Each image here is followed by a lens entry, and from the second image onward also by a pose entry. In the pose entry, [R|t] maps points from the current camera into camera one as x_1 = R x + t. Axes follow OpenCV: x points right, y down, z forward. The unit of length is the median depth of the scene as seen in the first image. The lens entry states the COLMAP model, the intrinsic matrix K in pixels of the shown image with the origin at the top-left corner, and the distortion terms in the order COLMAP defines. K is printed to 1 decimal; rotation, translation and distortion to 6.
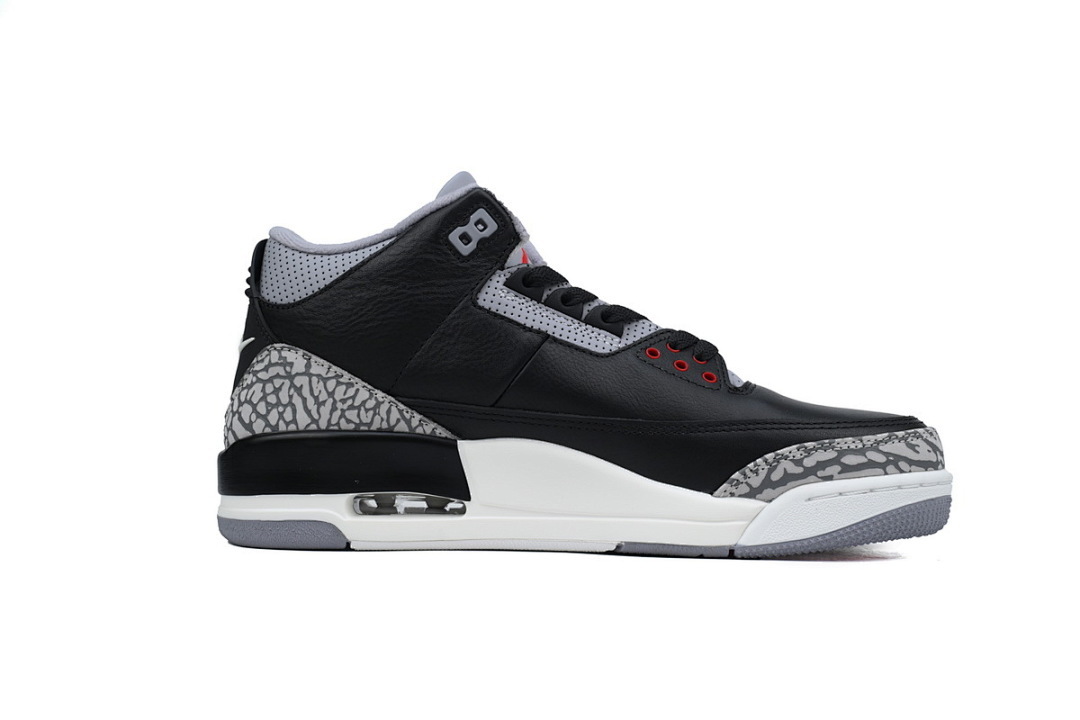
lens RADIAL K [[906.0, 0, 528.2], [0, 906.0, 360.6], [0, 0, 1]] dist [-0.001096, 0.000205]
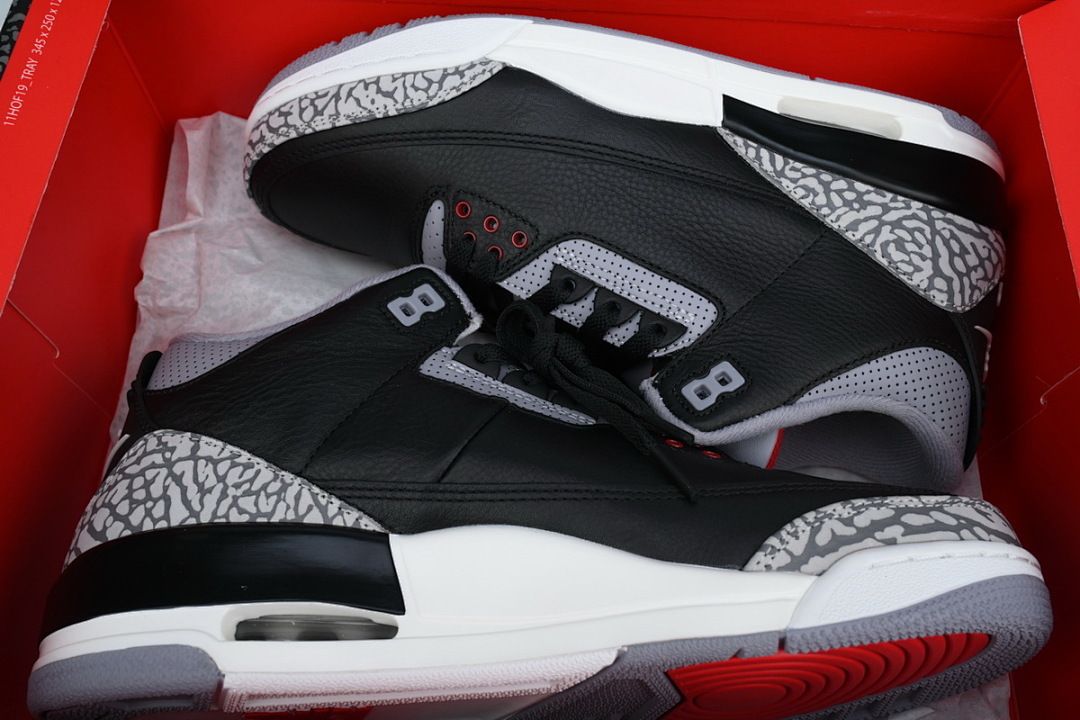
lens RADIAL K [[906.0, 0, 528.2], [0, 906.0, 360.6], [0, 0, 1]] dist [-0.001096, 0.000205]
pose [[0.996344, 0.006708, 0.085170, -0.028935], [0.033425, 0.886844, -0.460858, 0.306665], [-0.078624, 0.462020, 0.883377, 0.271695]]
